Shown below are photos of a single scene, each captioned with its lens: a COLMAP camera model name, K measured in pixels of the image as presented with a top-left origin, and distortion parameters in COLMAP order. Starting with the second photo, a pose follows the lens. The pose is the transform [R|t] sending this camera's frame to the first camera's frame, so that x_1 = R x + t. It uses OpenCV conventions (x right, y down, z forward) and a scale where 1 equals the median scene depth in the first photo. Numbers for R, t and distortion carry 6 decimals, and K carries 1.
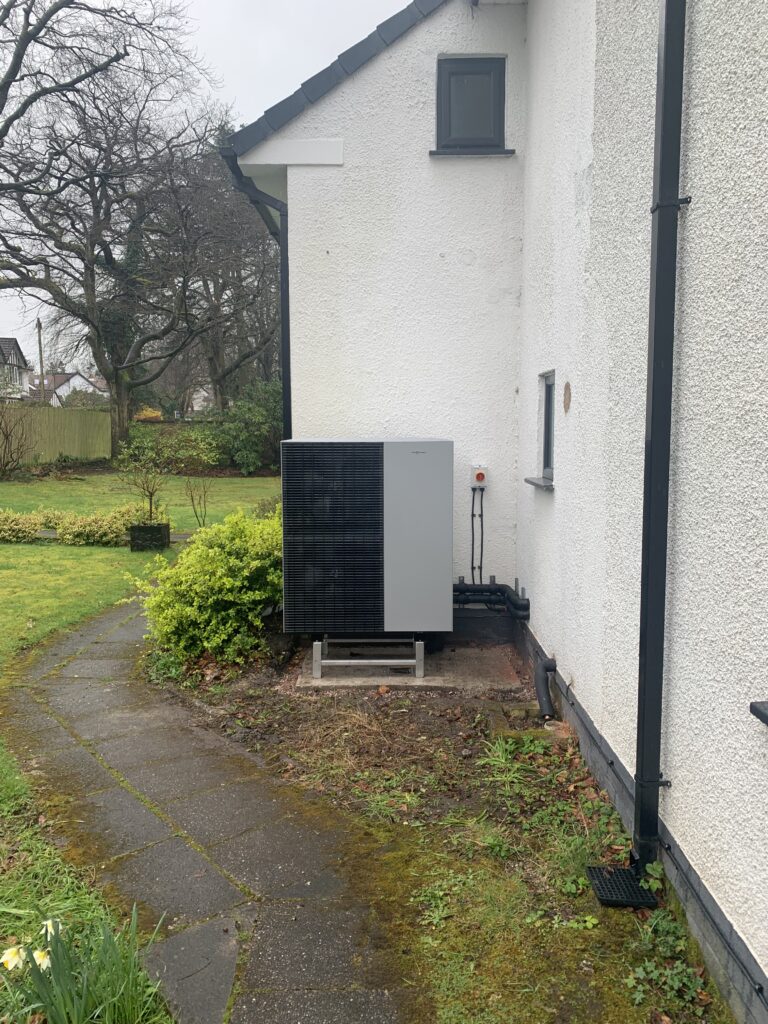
lens RADIAL K [[775.5, 0, 386.9], [0, 775.5, 502.3], [0, 0, 1]] dist [0.016162, -0.013459]
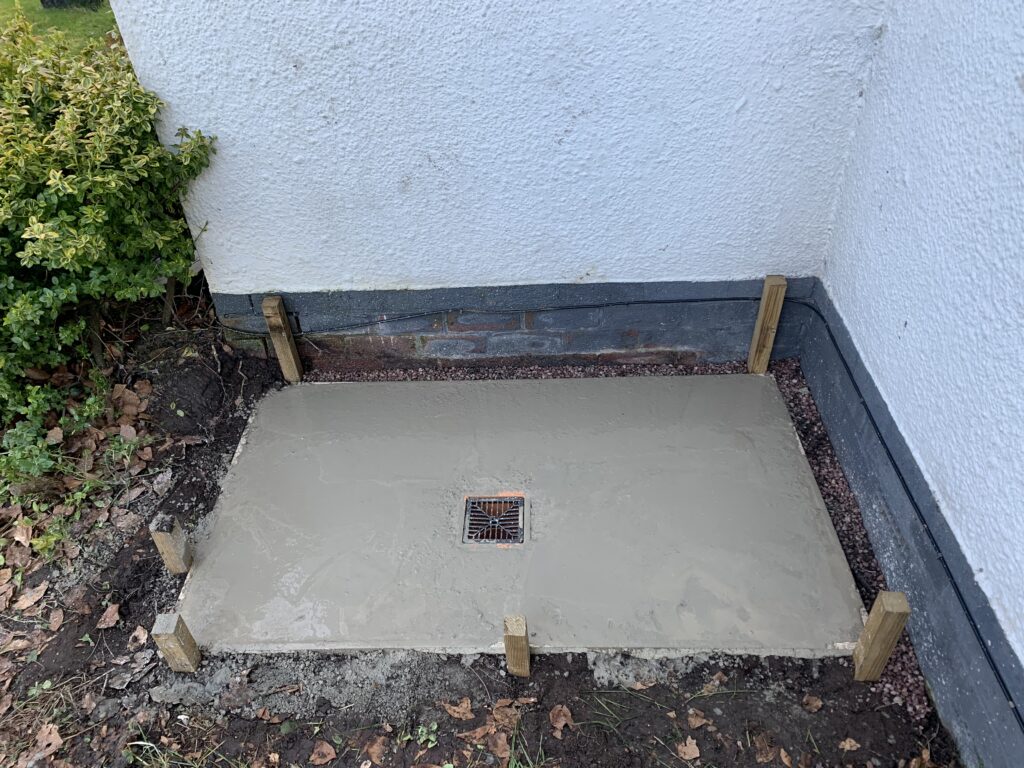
lens RADIAL K [[775.5, 0, 505.8], [0, 775.5, 379.0], [0, 0, 1]] dist [0.016162, -0.013459]
pose [[0.999114, -0.020150, -0.036940, 0.035897], [0.037431, 0.826659, 0.561458, -0.032072], [0.019223, -0.562343, 0.826681, 0.705100]]
